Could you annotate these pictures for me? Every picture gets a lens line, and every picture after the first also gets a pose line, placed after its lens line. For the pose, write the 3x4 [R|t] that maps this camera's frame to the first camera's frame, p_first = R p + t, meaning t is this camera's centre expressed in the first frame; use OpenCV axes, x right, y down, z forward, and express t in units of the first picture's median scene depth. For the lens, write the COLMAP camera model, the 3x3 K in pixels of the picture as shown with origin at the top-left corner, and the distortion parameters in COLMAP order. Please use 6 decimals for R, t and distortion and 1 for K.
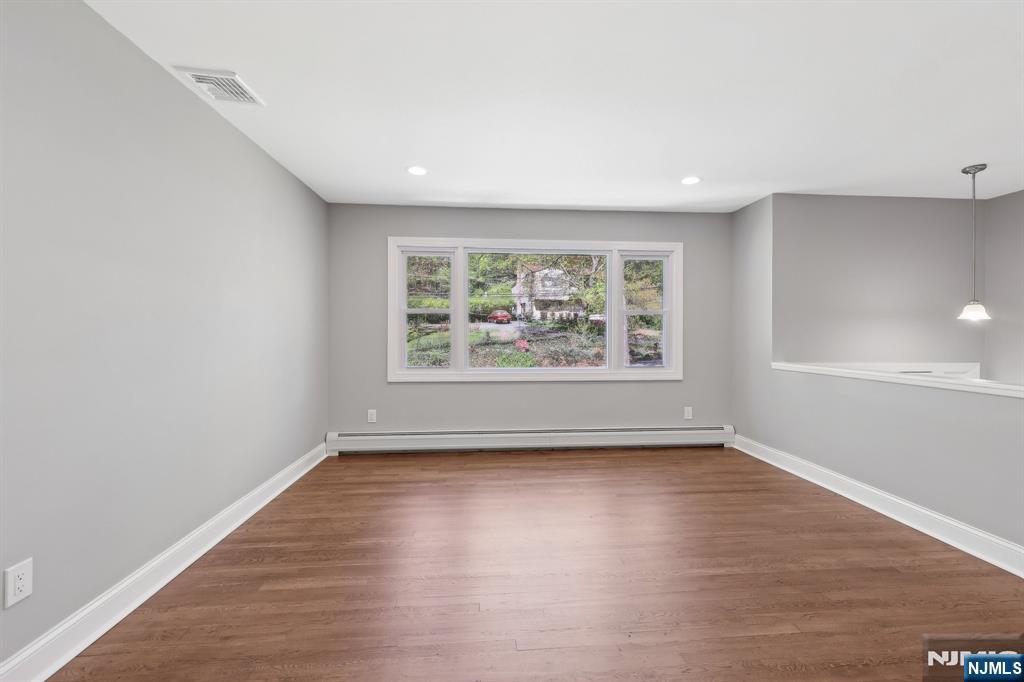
lens RADIAL K [[421.3, 0, 521.2], [0, 421.3, 333.4], [0, 0, 1]] dist [0.001585, 0.000634]
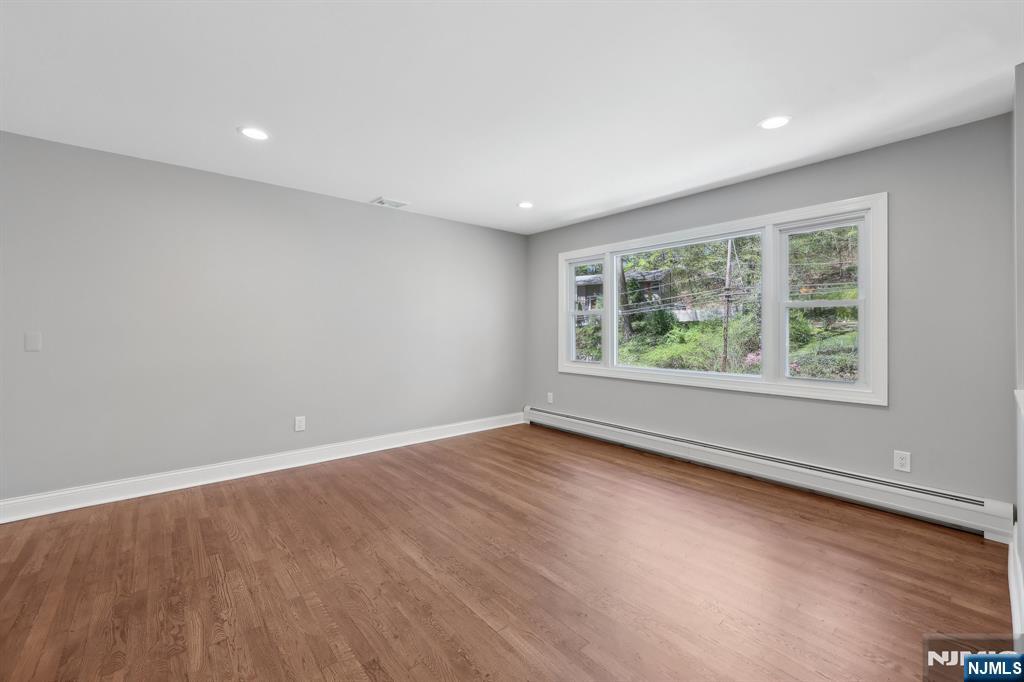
lens RADIAL K [[421.3, 0, 519.6], [0, 421.3, 330.4], [0, 0, 1]] dist [0.001585, 0.000634]
pose [[0.588785, -0.000885, -0.808289, 0.623802], [-0.003413, 0.999988, -0.003581, -0.000731], [0.808283, 0.004867, 0.588775, 0.188230]]
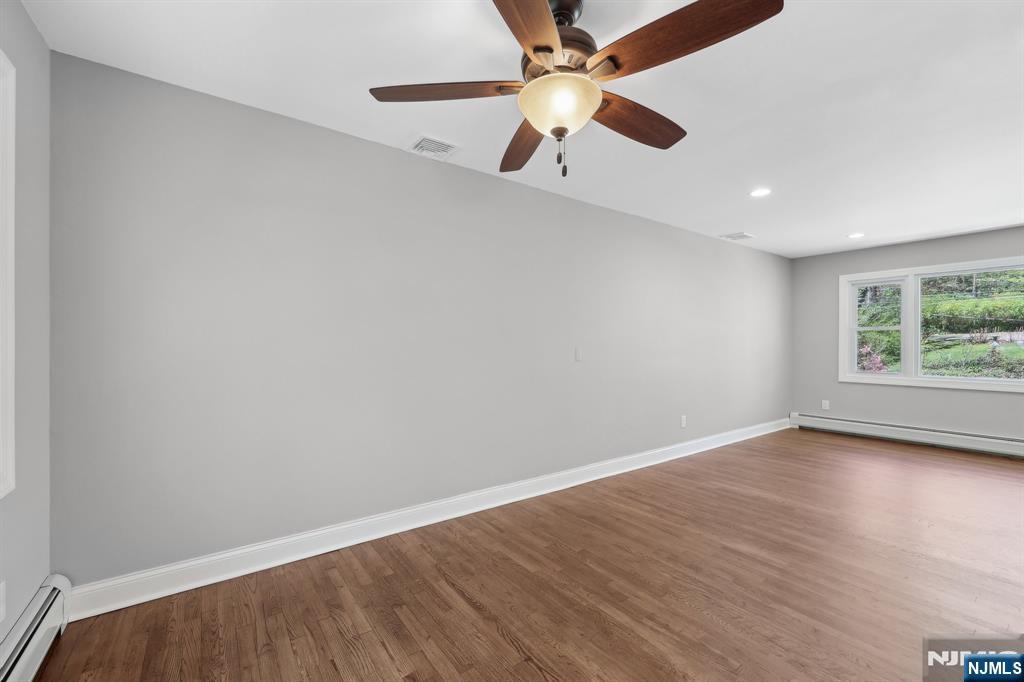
lens RADIAL K [[421.3, 0, 513.0], [0, 421.3, 349.3], [0, 0, 1]] dist [0.001585, 0.000634]
pose [[0.510536, 0.007614, -0.859823, 0.329857], [-0.001030, 0.999965, 0.008244, -0.000560], [0.859856, -0.003324, 0.510526, -0.627711]]
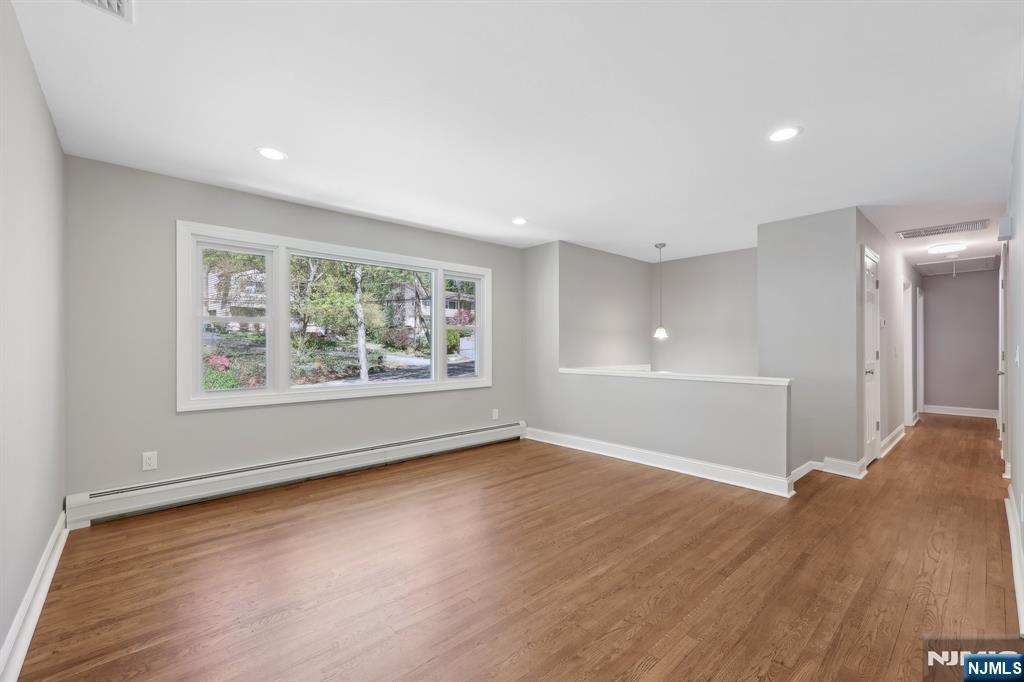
lens RADIAL K [[421.3, 0, 514.0], [0, 421.3, 346.8], [0, 0, 1]] dist [0.001585, 0.000634]
pose [[0.796666, -0.003961, 0.604407, -0.298641], [0.004132, 0.999991, 0.001107, -0.000576], [-0.604406, 0.001616, 0.796675, 0.032745]]
